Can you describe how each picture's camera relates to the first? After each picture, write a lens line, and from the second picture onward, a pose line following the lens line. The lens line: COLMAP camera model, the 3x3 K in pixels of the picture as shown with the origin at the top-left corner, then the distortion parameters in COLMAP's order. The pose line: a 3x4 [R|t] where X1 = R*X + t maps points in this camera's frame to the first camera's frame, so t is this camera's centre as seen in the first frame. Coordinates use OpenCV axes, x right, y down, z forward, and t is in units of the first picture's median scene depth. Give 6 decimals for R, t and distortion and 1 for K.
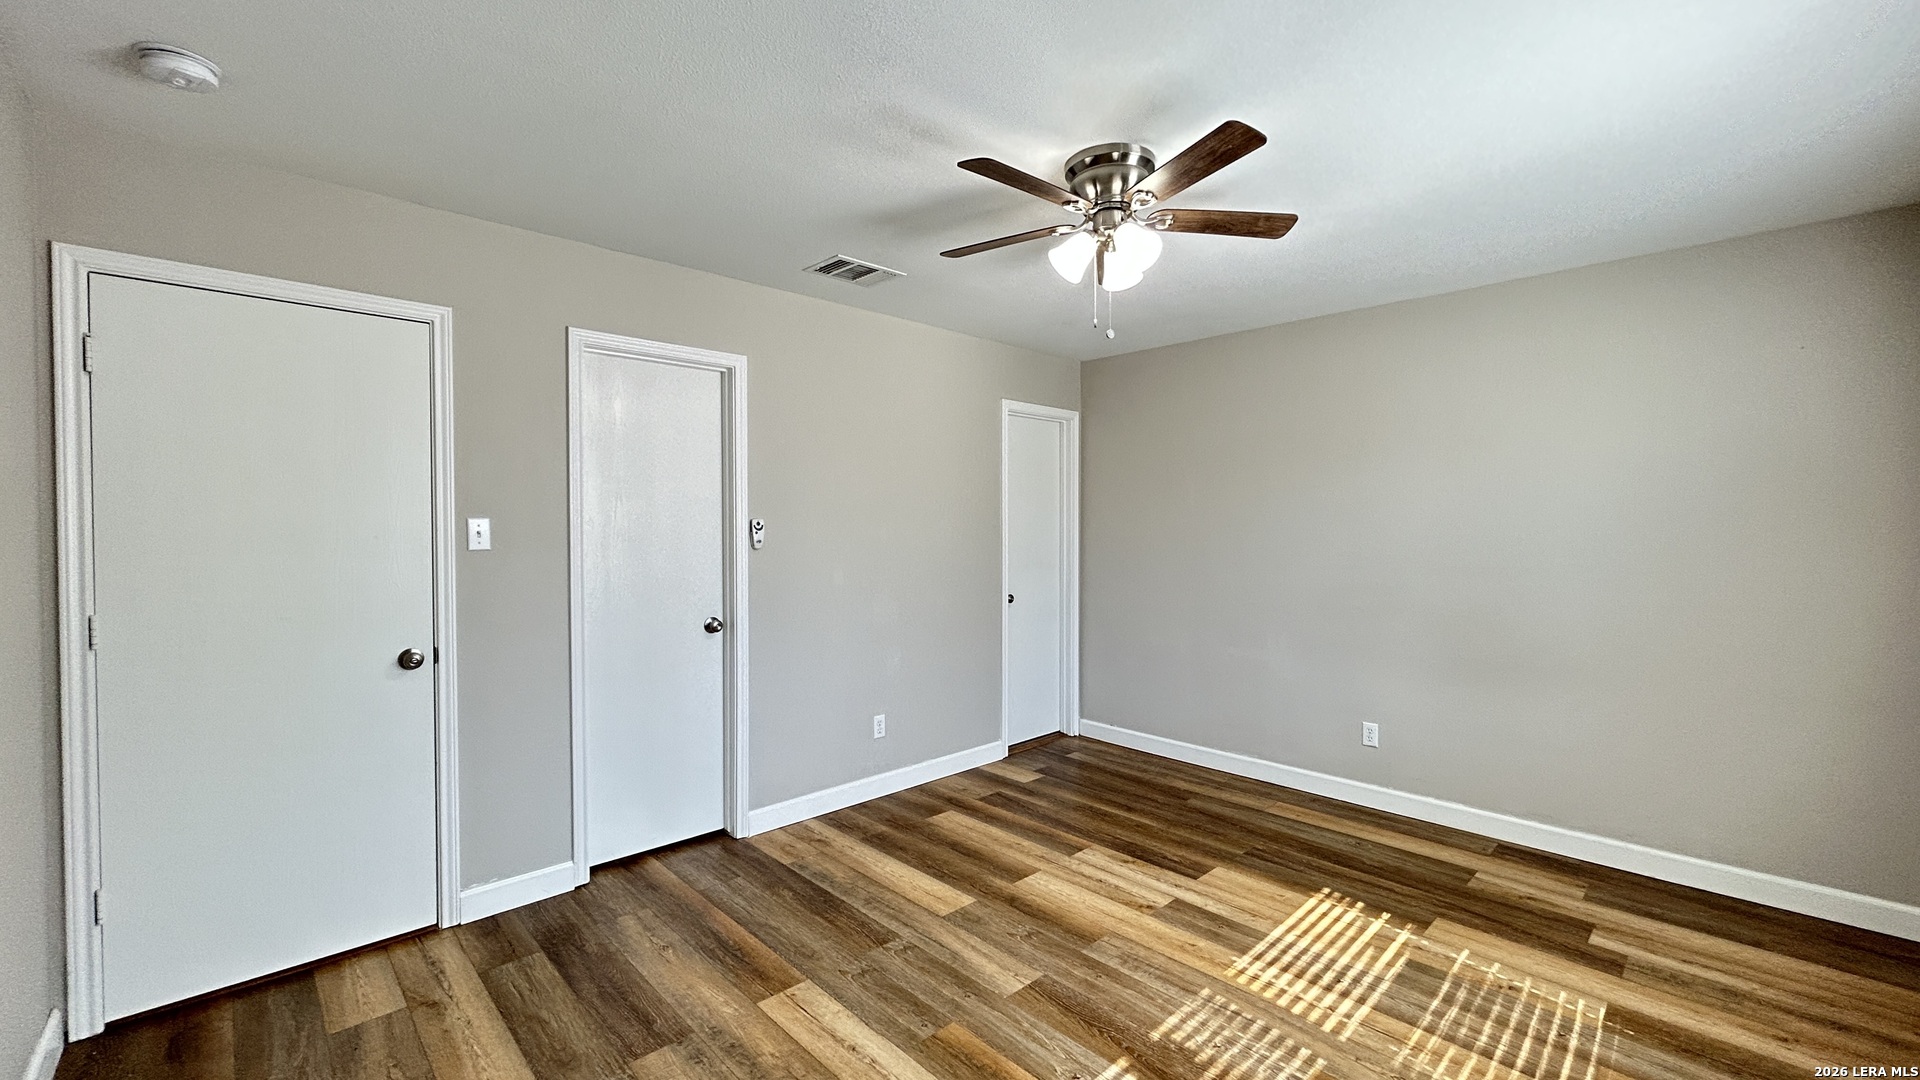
lens RADIAL K [[775.6, 0, 962.2], [0, 775.6, 536.3], [0, 0, 1]] dist [-0.002005, 0.005808]
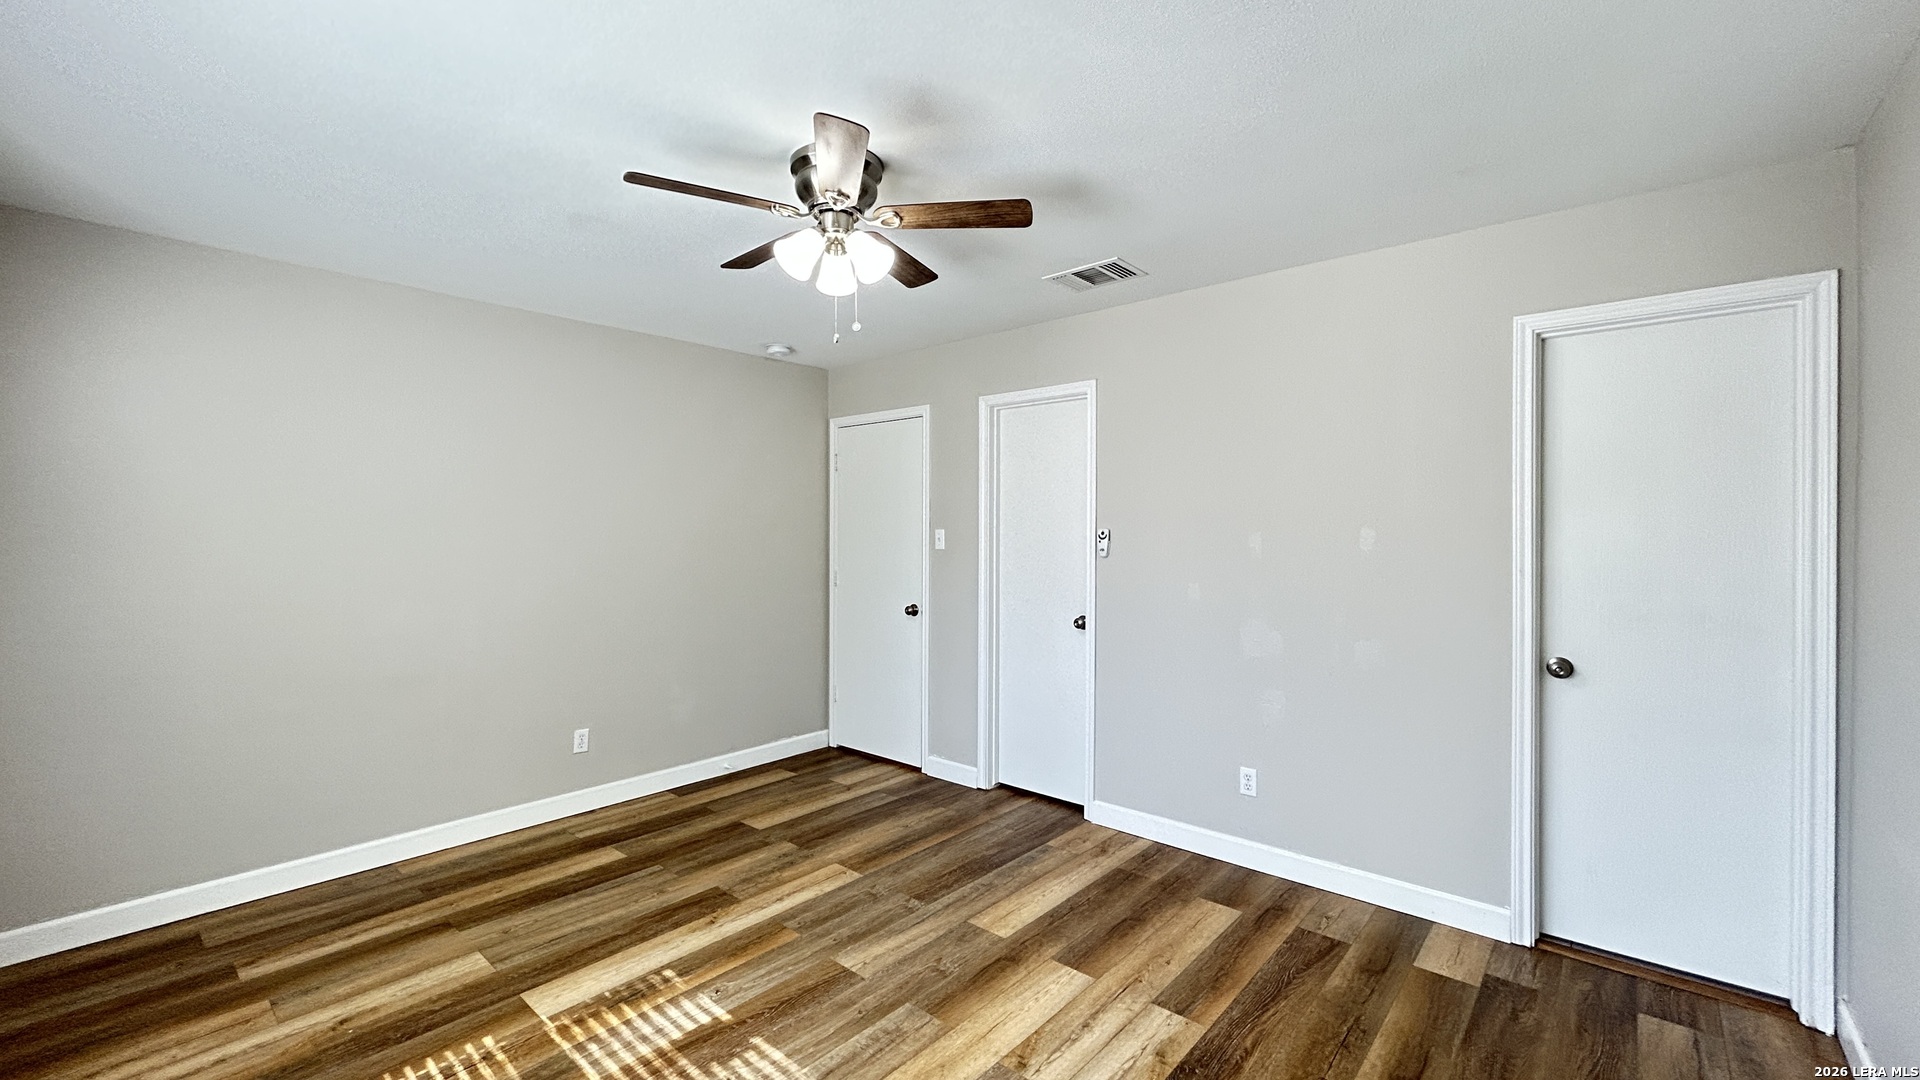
lens RADIAL K [[775.6, 0, 962.2], [0, 775.6, 536.3], [0, 0, 1]] dist [-0.002005, 0.005808]
pose [[0.084200, 0.004967, -0.996436, 1.005243], [-0.017222, 0.999845, 0.003529, -0.015569], [0.996300, 0.016864, 0.084273, 0.924196]]
